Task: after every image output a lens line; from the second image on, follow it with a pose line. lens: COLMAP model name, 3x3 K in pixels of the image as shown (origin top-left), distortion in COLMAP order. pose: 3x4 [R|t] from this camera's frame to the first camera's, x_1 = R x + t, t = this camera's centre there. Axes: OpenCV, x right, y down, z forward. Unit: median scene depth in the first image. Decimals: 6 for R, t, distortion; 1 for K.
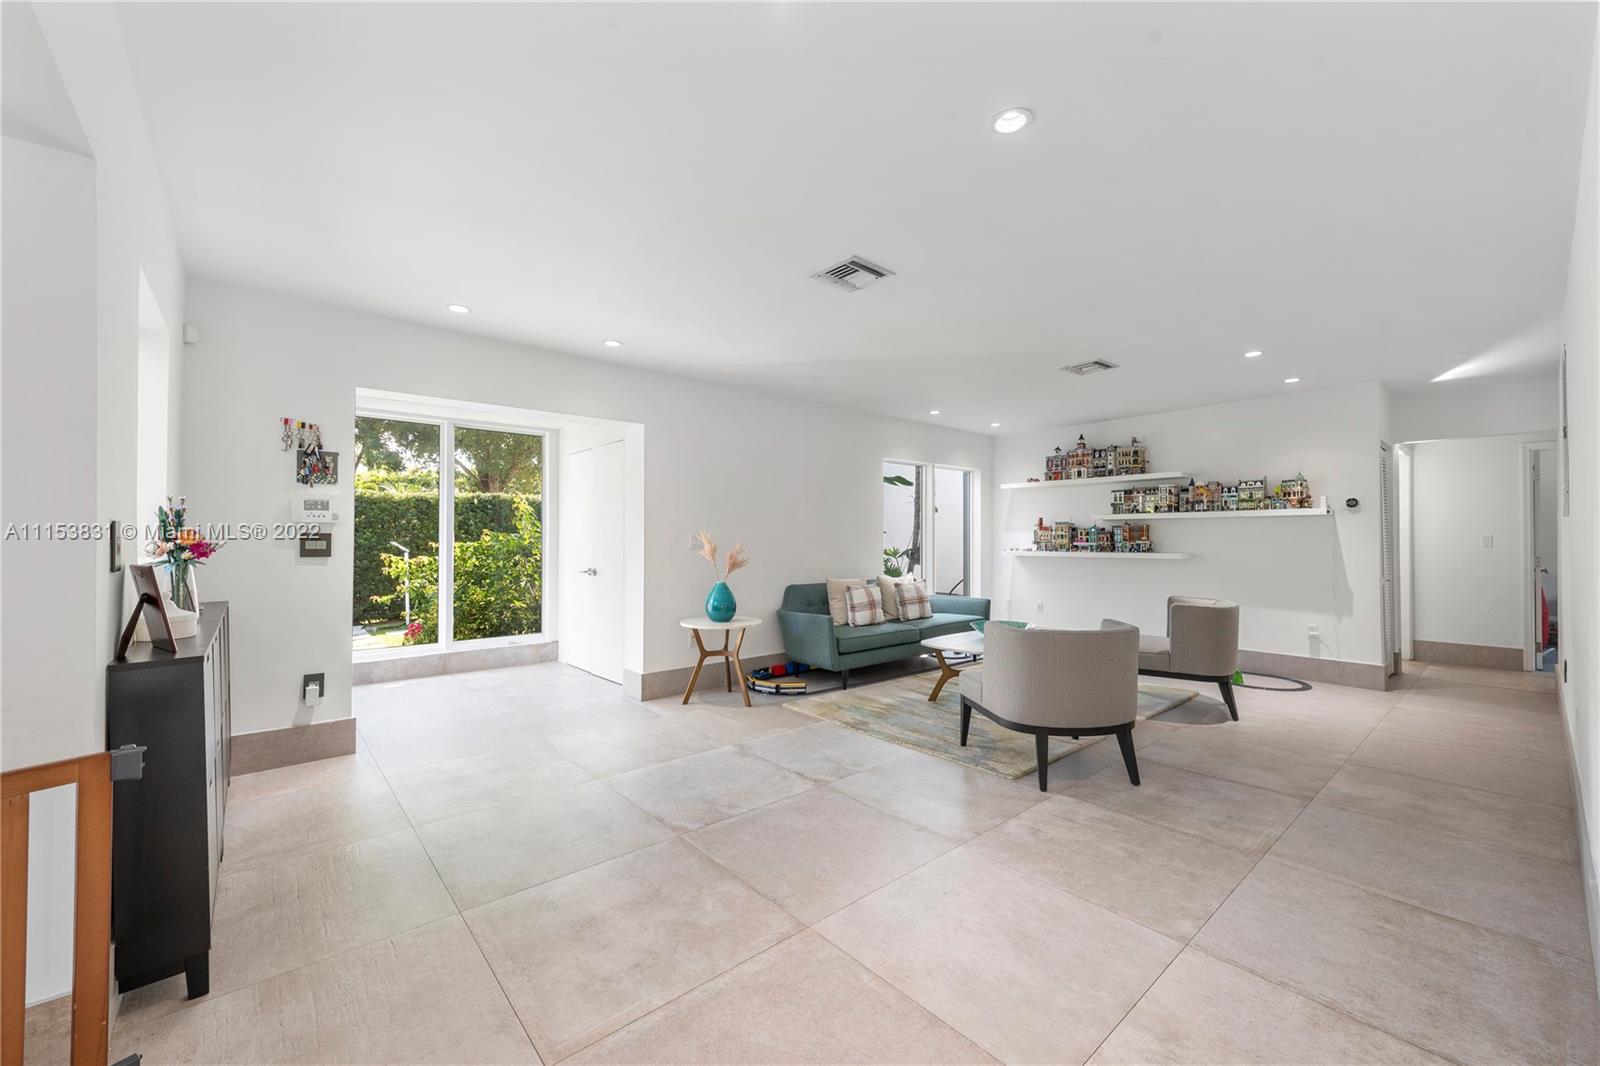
lens RADIAL K [[634.7, 0, 800.6], [0, 634.7, 535.6], [0, 0, 1]] dist [0.014936, -0.002263]
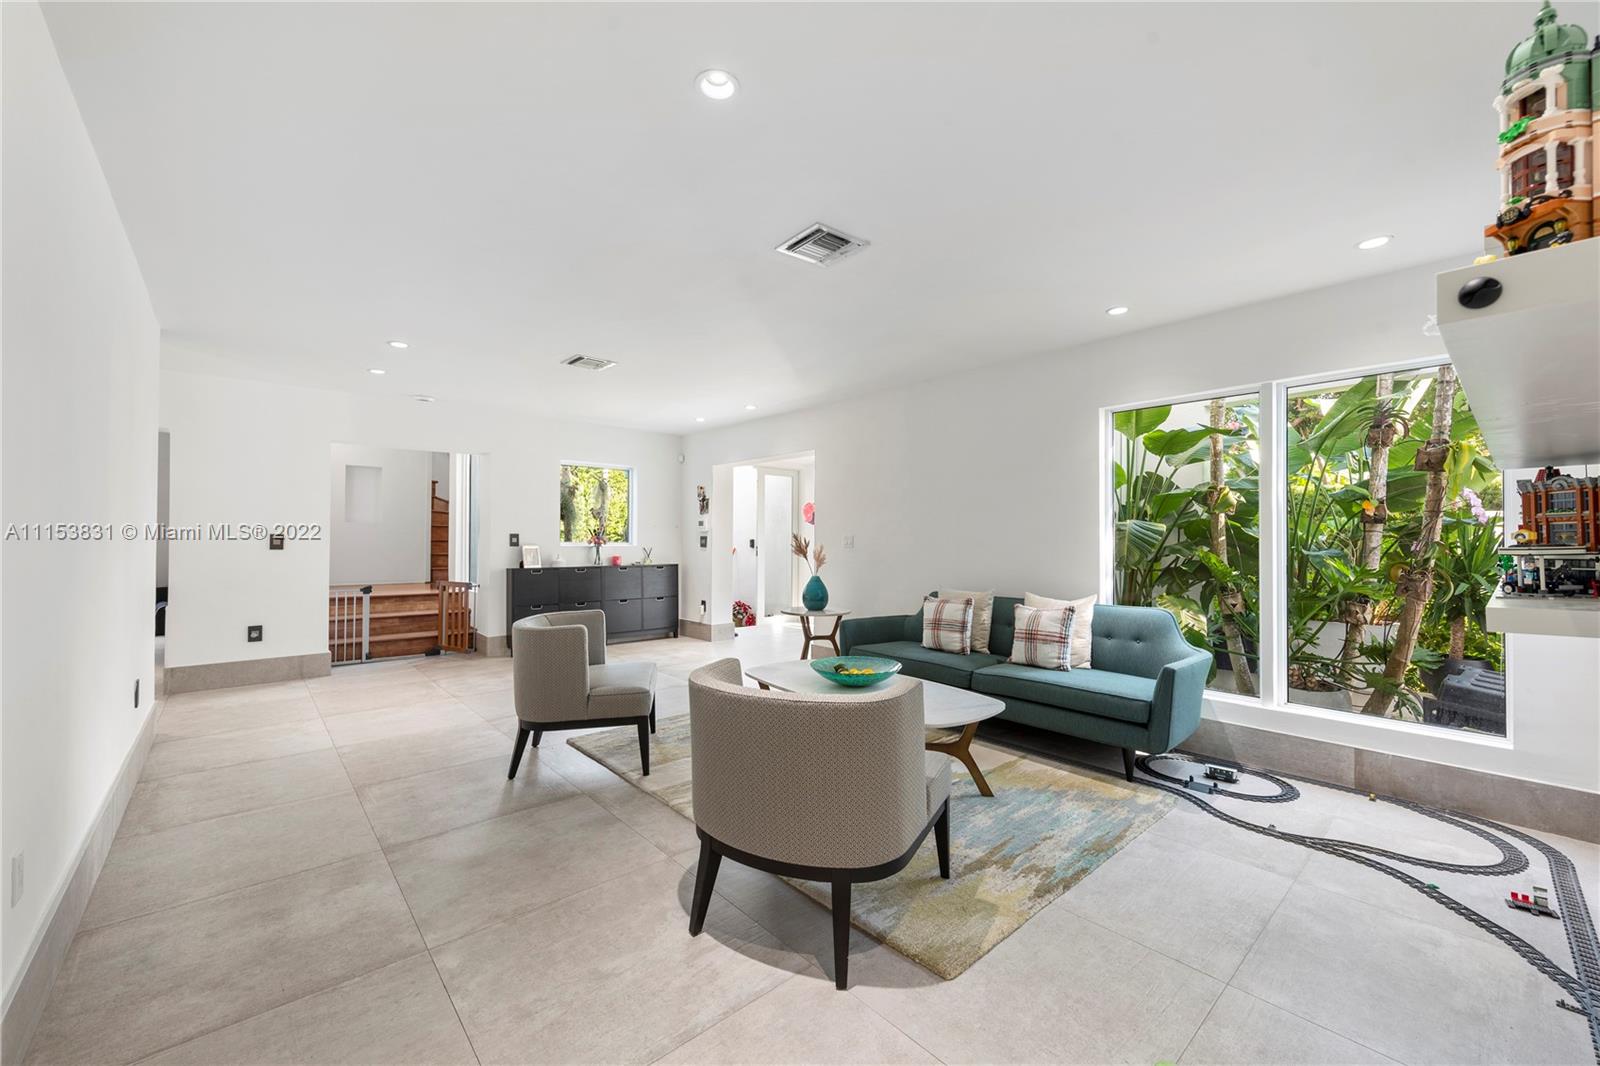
lens RADIAL K [[634.7, 0, 807.0], [0, 634.7, 534.7], [0, 0, 1]] dist [0.014936, -0.002263]
pose [[0.009209, -0.007772, -0.999927, 1.670299], [0.001452, 0.999969, -0.007759, 0.010617], [0.999957, -0.001380, 0.009220, 1.575559]]
